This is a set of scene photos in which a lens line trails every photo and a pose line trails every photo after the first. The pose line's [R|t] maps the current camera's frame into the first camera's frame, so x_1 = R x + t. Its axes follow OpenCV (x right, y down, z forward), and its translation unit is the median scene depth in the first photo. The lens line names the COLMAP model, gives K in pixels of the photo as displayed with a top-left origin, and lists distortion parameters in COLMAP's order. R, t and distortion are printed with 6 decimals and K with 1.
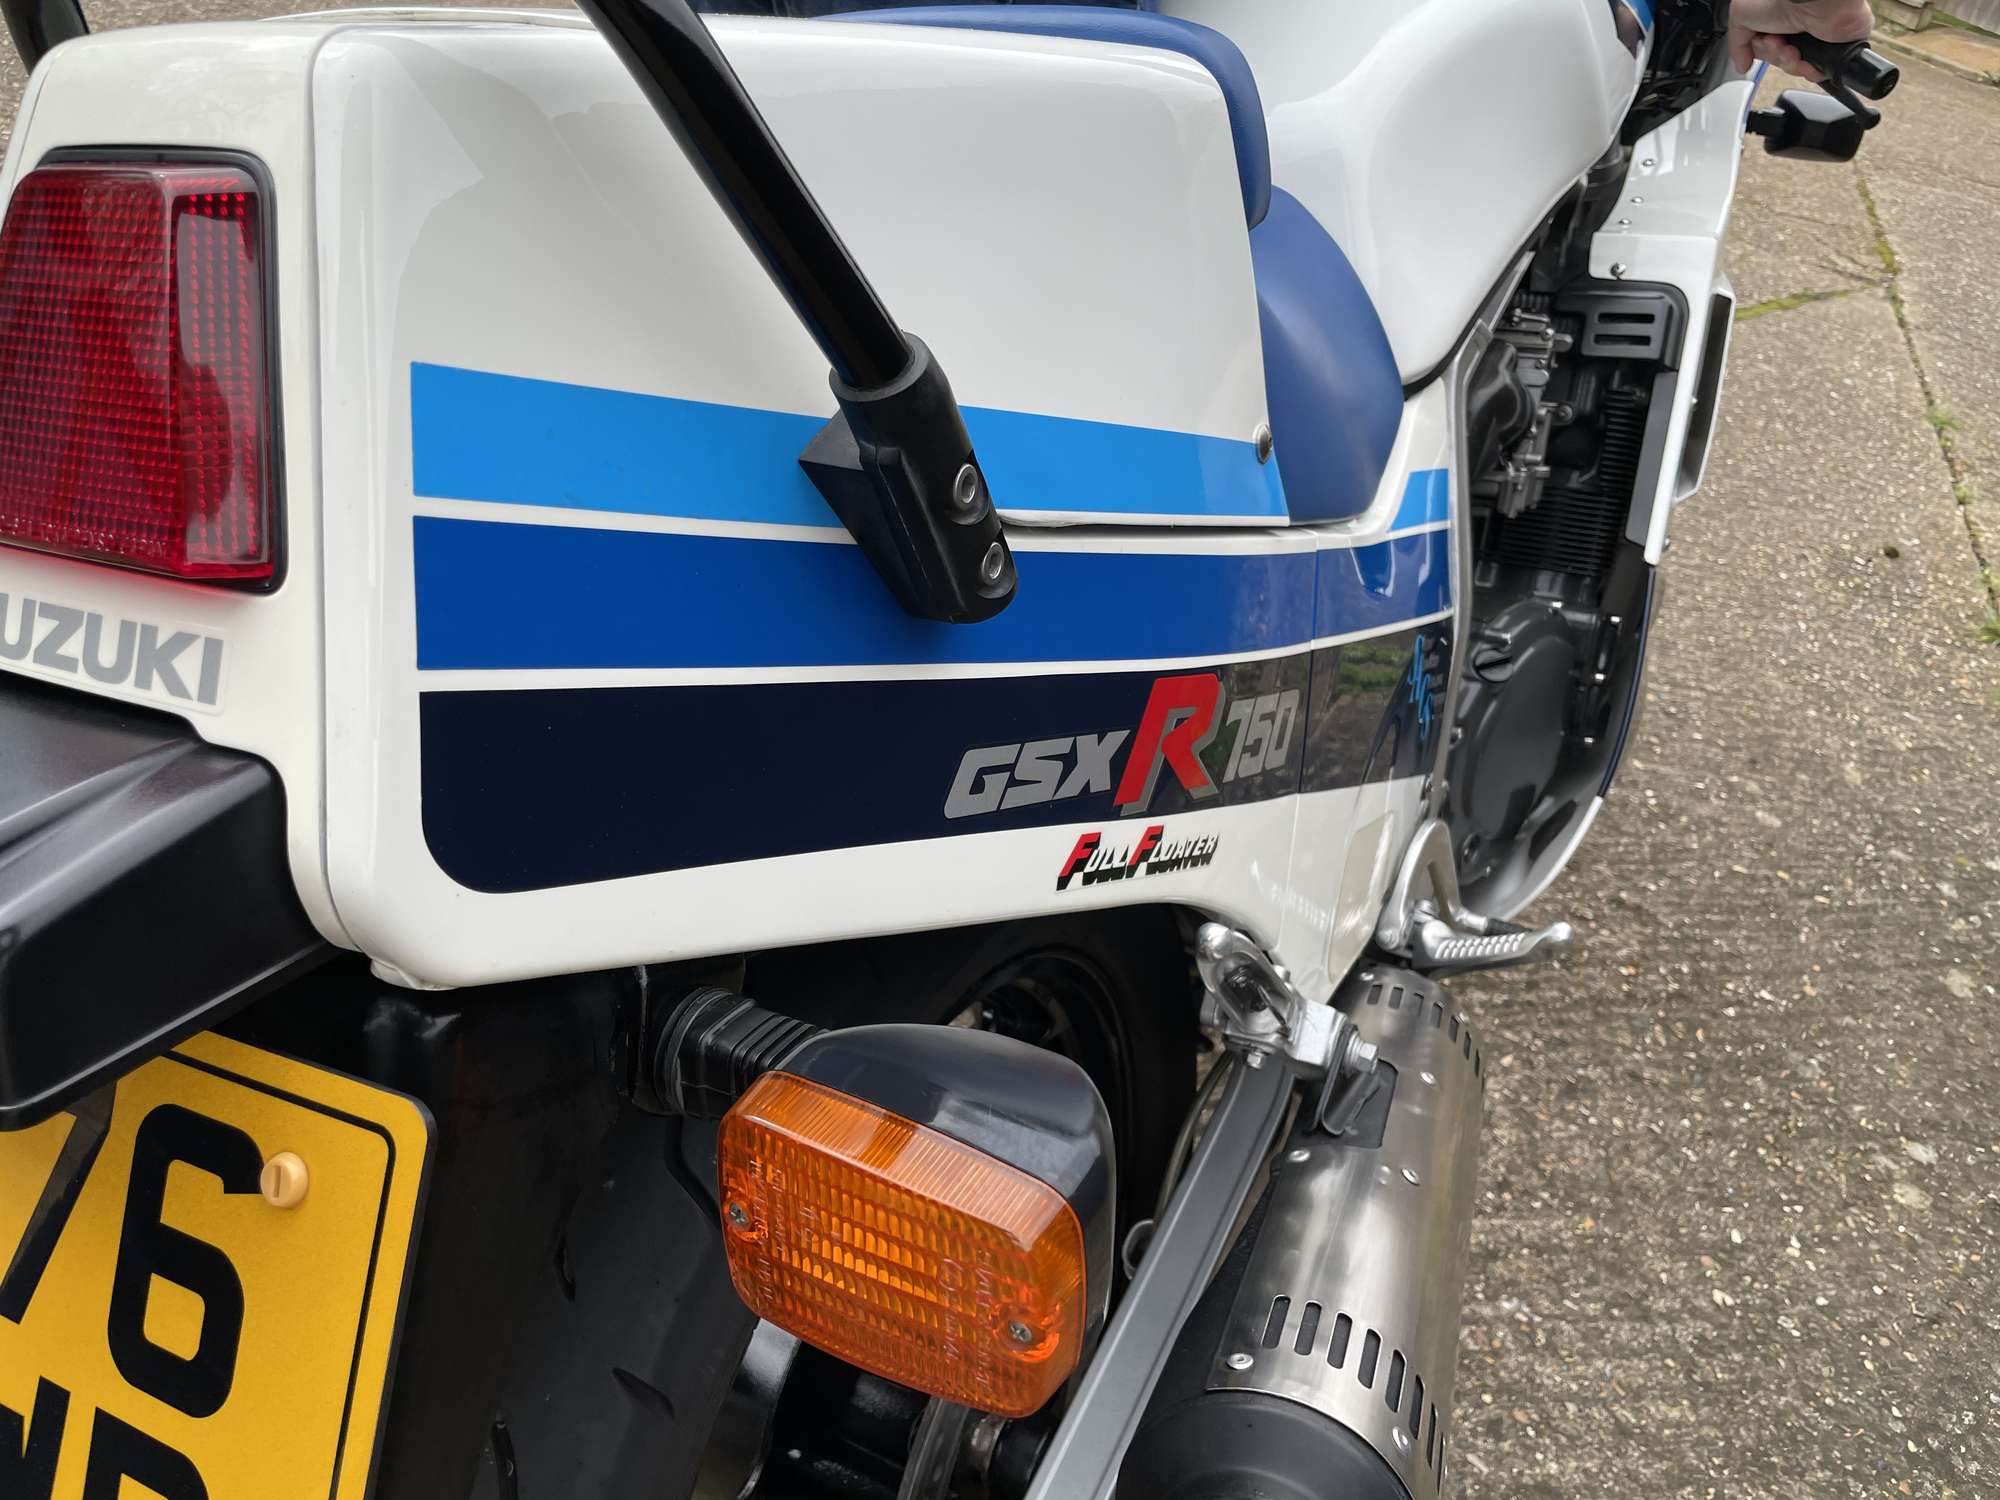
lens RADIAL K [[1536.8, 0, 1007.0], [0, 1536.8, 753.0], [0, 0, 1]] dist [0.080743, -0.124159]
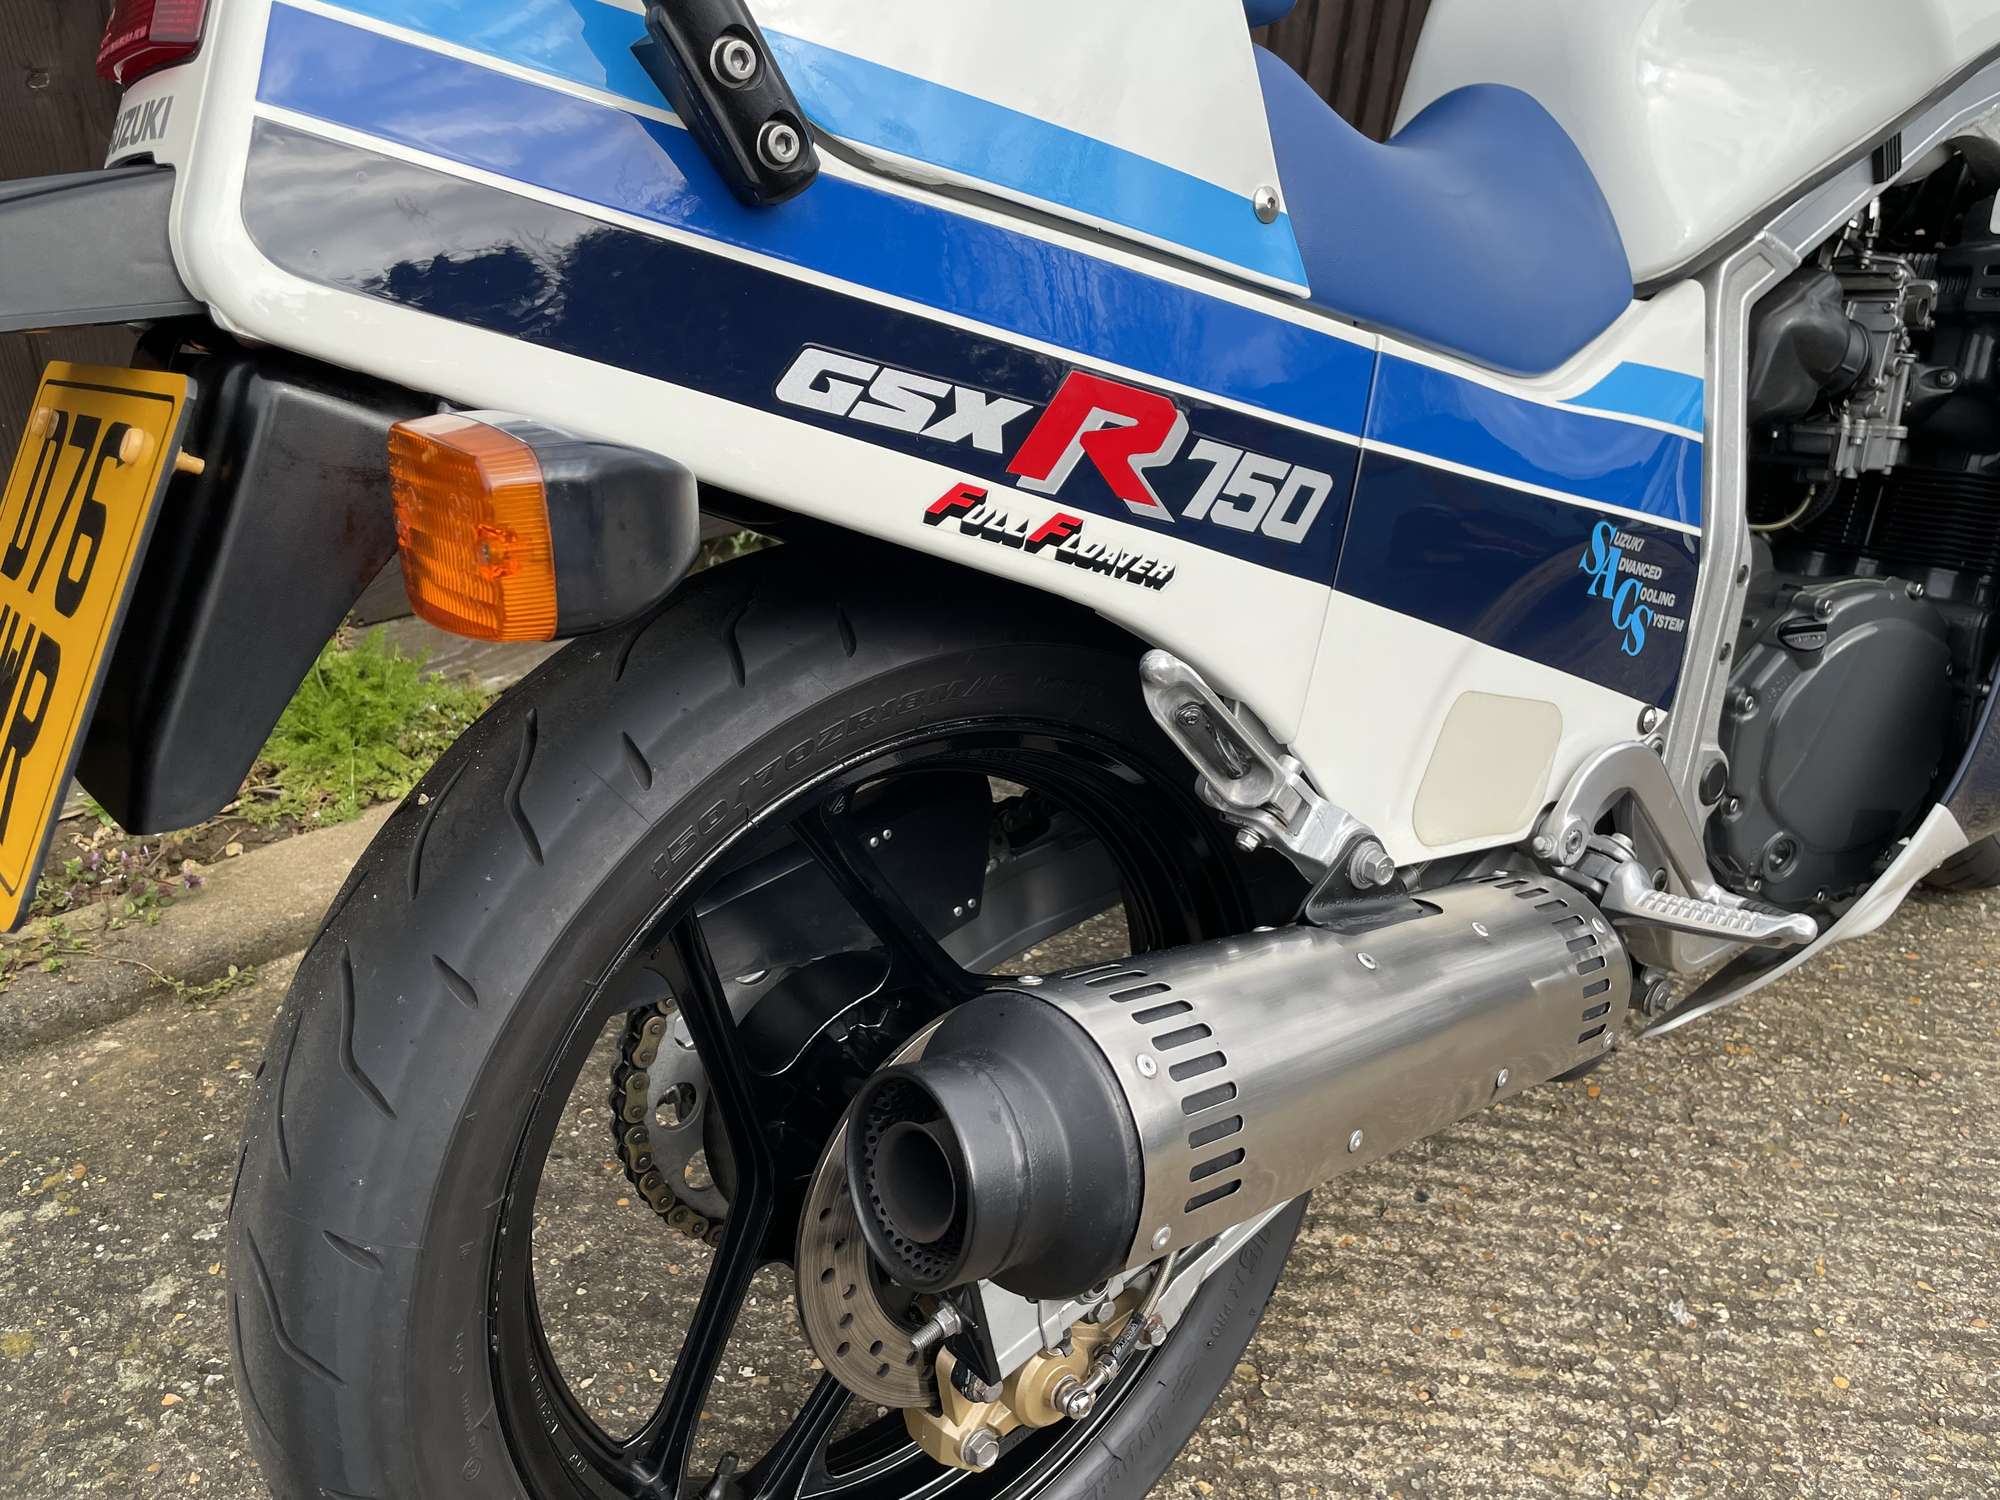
lens RADIAL K [[1568.7, 0, 996.1], [0, 1568.7, 737.0], [0, 0, 1]] dist [0.085795, -0.121941]
pose [[0.911369, 0.103610, -0.398335, 0.509188], [-0.155278, 0.982835, -0.099623, 0.320965], [0.381176, 0.152646, 0.911814, -0.004113]]
